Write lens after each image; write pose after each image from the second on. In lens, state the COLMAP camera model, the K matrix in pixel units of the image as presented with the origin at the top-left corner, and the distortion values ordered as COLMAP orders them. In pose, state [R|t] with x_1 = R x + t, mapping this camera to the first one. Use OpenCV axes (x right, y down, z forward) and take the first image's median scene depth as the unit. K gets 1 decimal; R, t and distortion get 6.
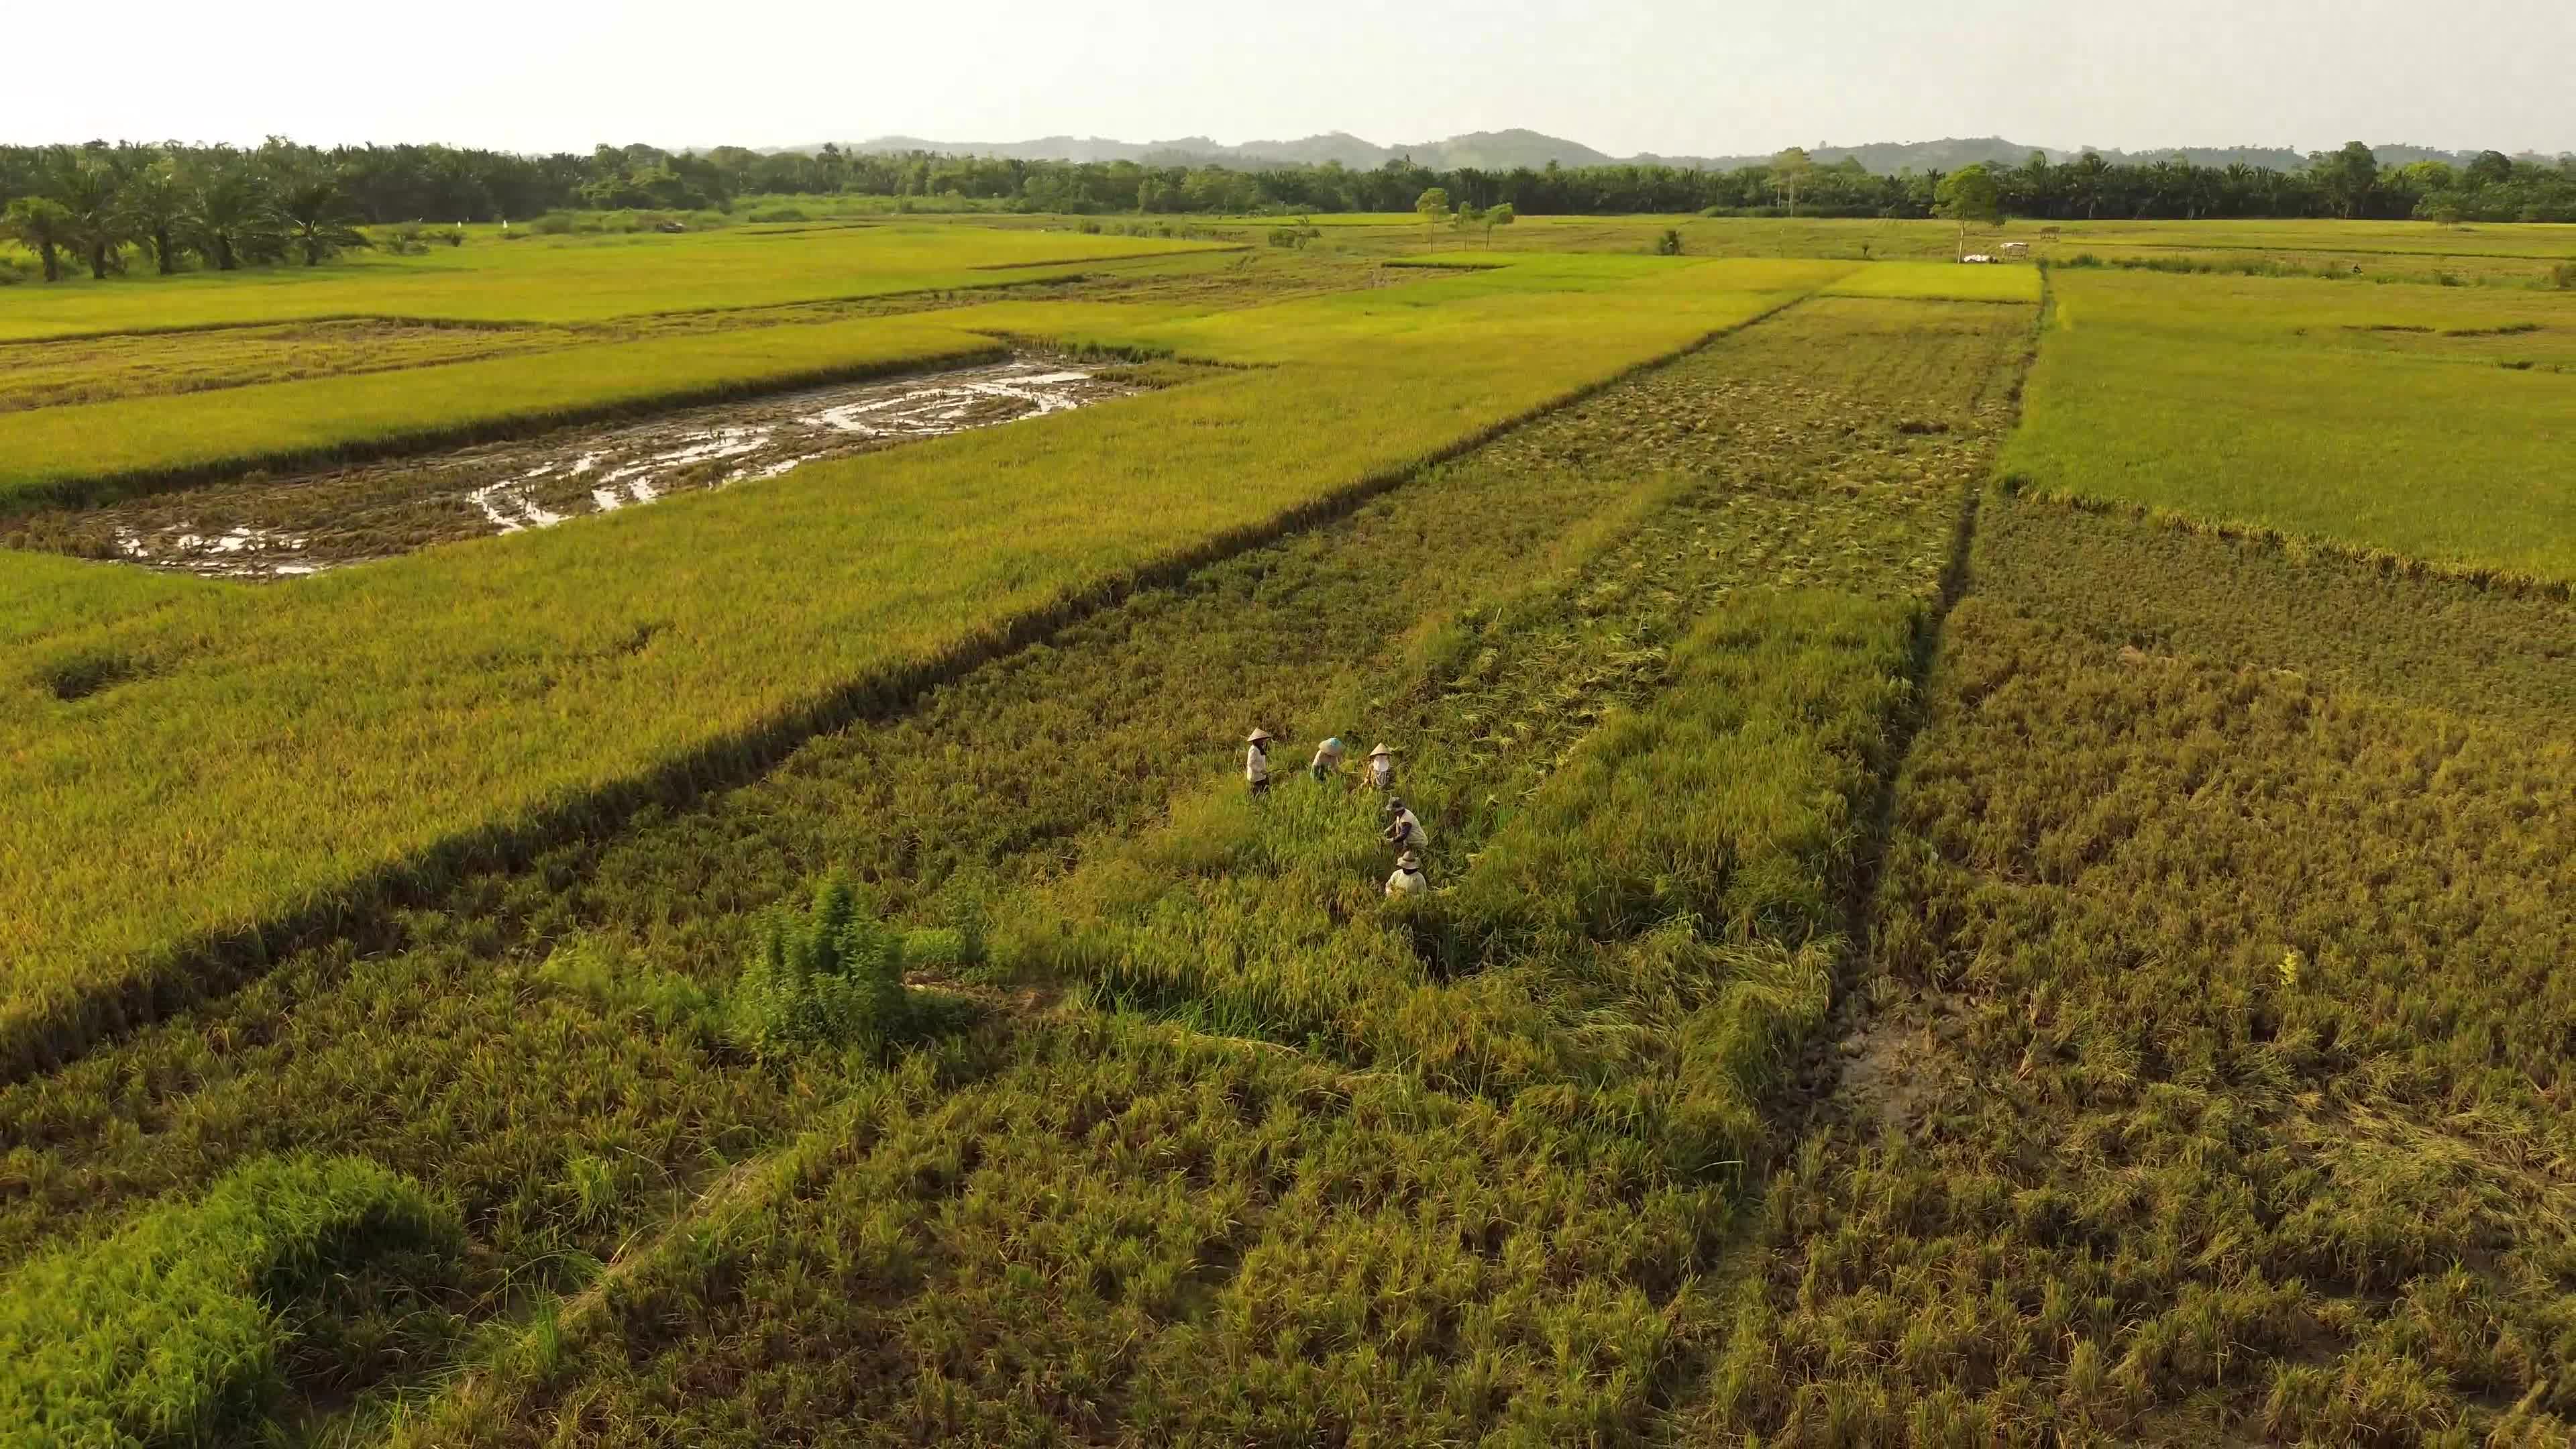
lens RADIAL K [[1899.9, 0, 1287.4], [0, 1899.9, 730.5], [0, 0, 1]] dist [0.050684, -0.047262]
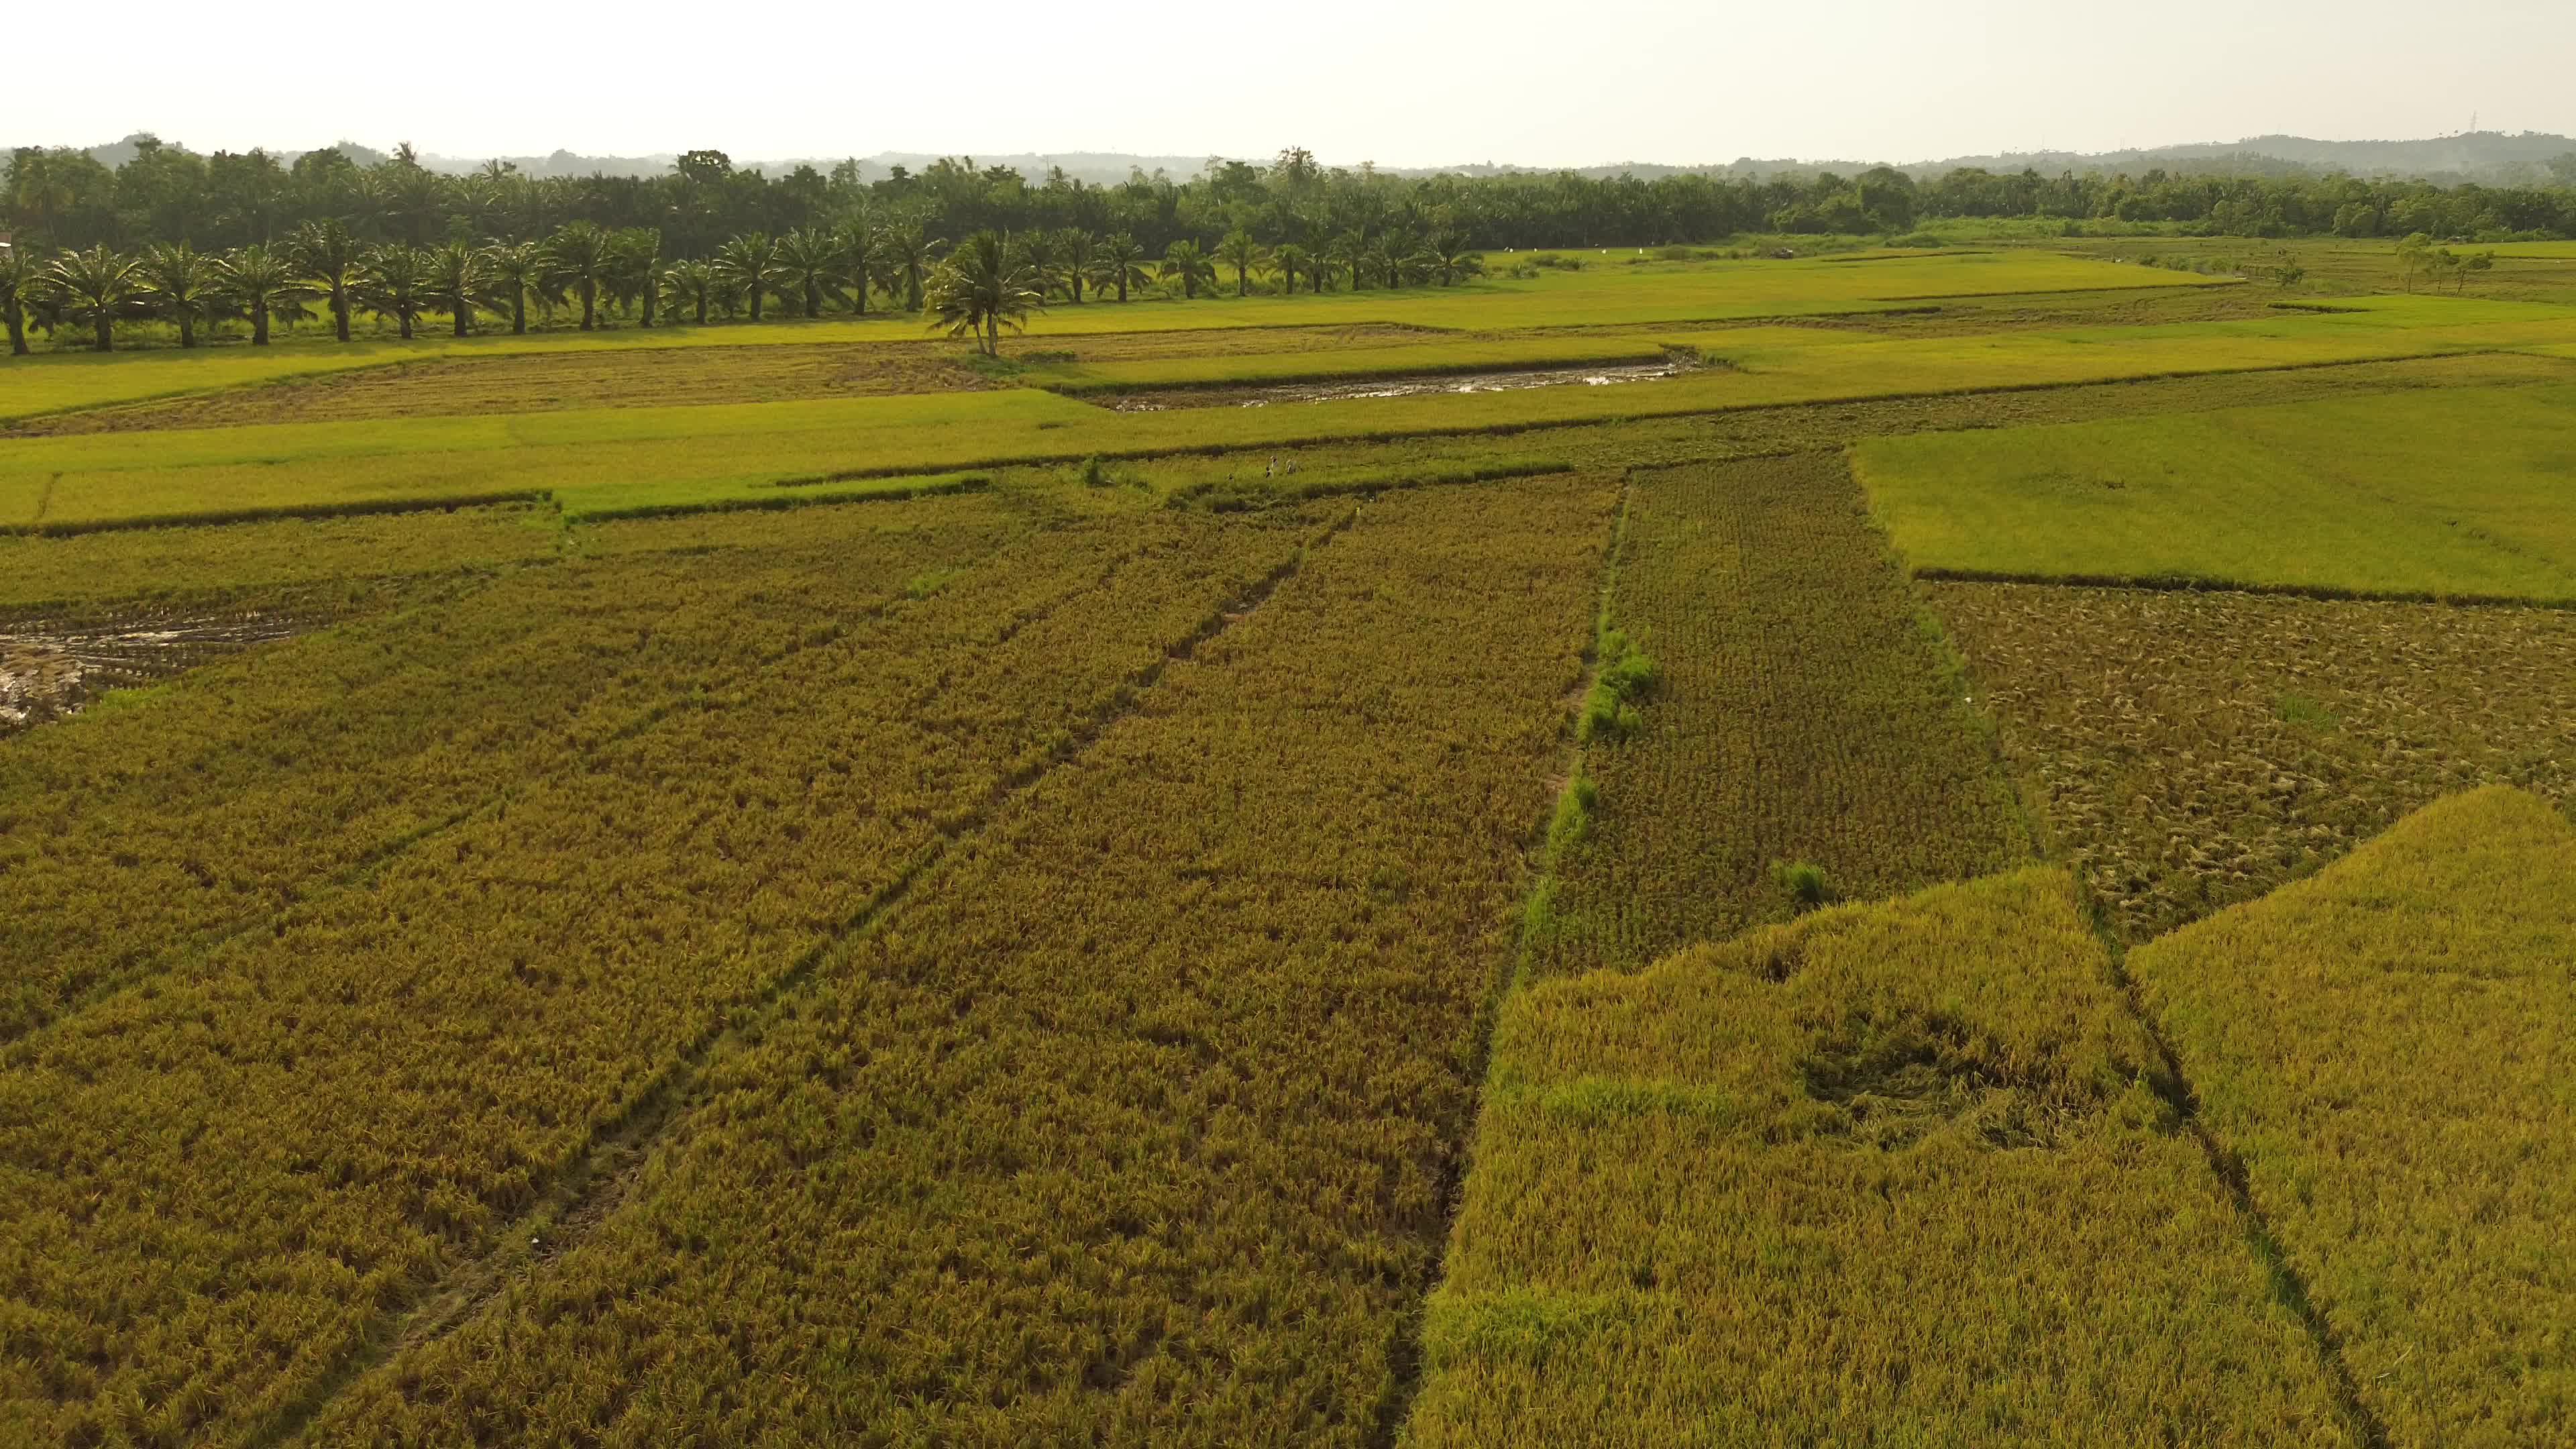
lens RADIAL K [[1899.9, 0, 1295.3], [0, 1899.9, 724.1], [0, 0, 1]] dist [0.050684, -0.047262]
pose [[0.792156, 0.166934, -0.587046, 0.343559], [-0.169749, 0.984177, 0.050805, 0.046318], [0.586238, 0.059405, 0.807958, -0.281239]]
